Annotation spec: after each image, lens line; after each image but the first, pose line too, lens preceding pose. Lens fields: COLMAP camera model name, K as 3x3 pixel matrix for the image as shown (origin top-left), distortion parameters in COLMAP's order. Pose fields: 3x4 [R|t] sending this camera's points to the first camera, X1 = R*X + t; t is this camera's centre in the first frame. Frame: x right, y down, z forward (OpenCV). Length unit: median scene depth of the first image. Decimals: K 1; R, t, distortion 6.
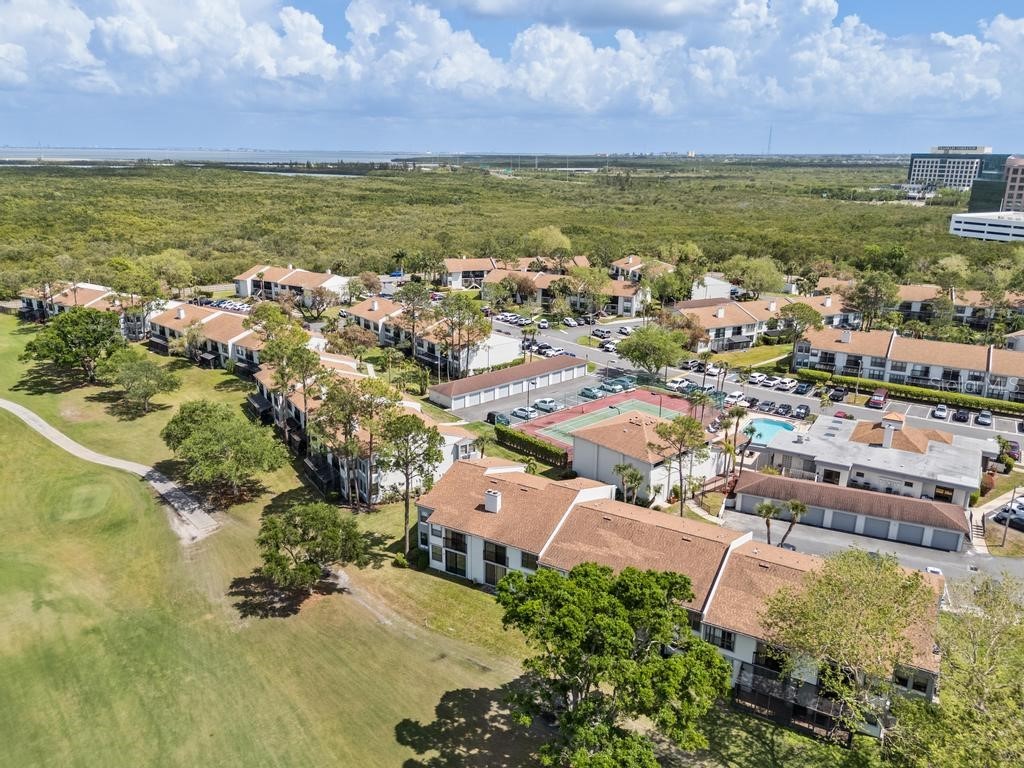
lens RADIAL K [[751.9, 0, 510.3], [0, 751.9, 382.6], [0, 0, 1]] dist [0.070902, -0.077410]
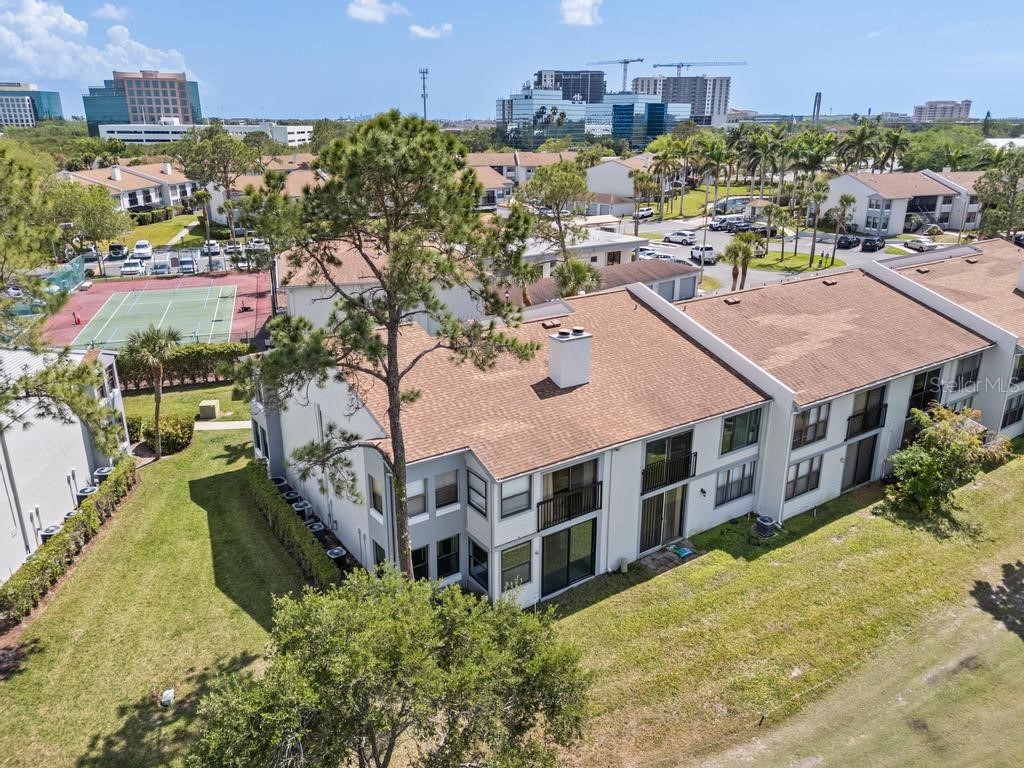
lens RADIAL K [[751.9, 0, 510.3], [0, 751.9, 382.6], [0, 0, 1]] dist [0.070902, -0.077410]
pose [[0.428197, -0.299247, 0.852701, -0.199546], [0.264665, 0.943734, 0.198288, 0.048128], [-0.864060, 0.140774, 0.483305, 0.468574]]
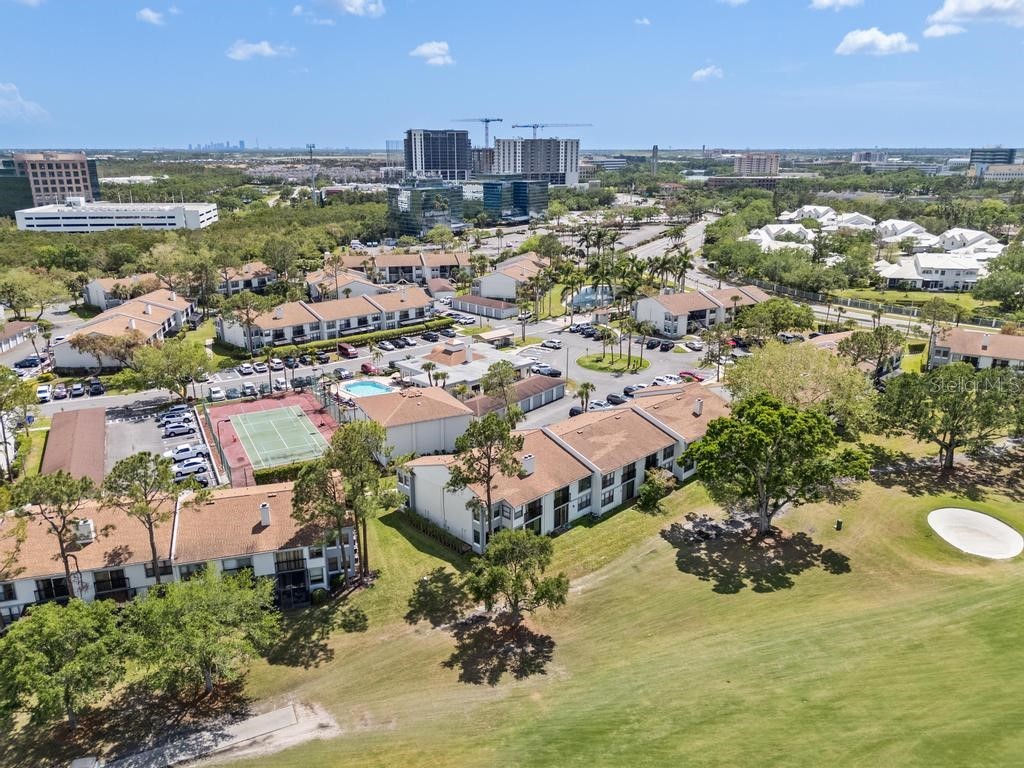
lens RADIAL K [[749.5, 0, 509.8], [0, 749.5, 381.0], [0, 0, 1]] dist [0.104299, -0.144946]
pose [[0.264038, -0.287344, 0.920716, -0.568597], [0.282329, 0.935806, 0.211088, -0.112769], [-0.922266, 0.204209, 0.328213, 0.349751]]
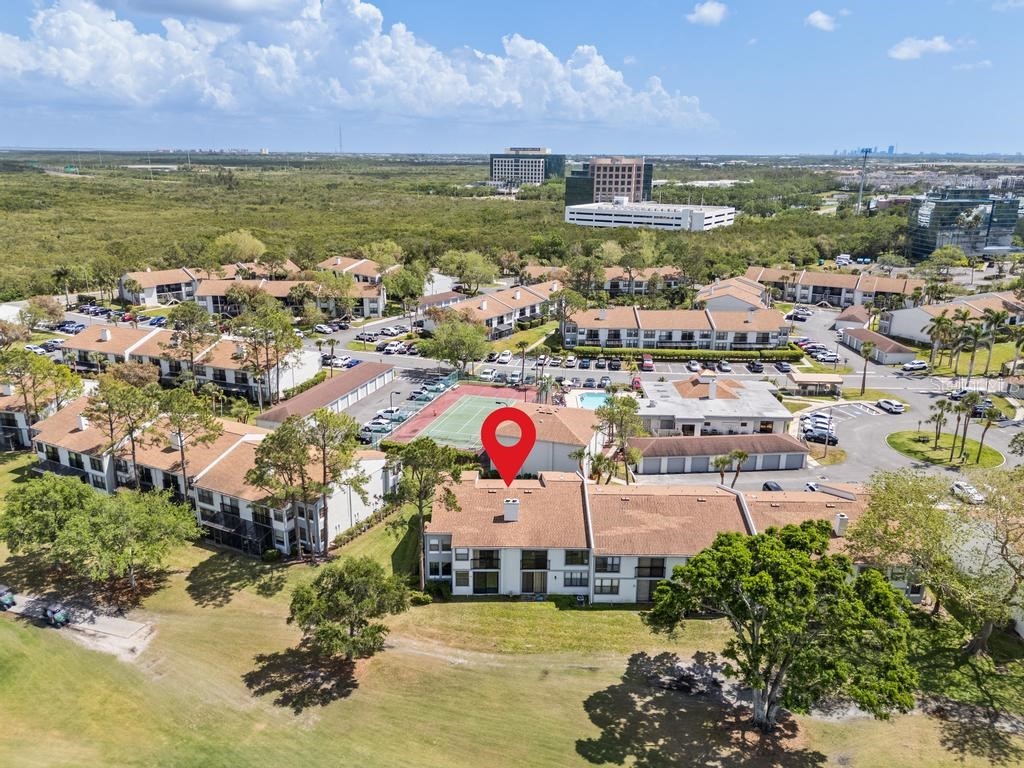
lens RADIAL K [[749.5, 0, 509.8], [0, 749.5, 381.0], [0, 0, 1]] dist [0.104299, -0.144946]
pose [[0.862808, -0.145019, 0.484284, -0.263715], [0.144451, 0.988754, 0.038726, -0.026126], [-0.484454, 0.036543, 0.874053, 0.075594]]
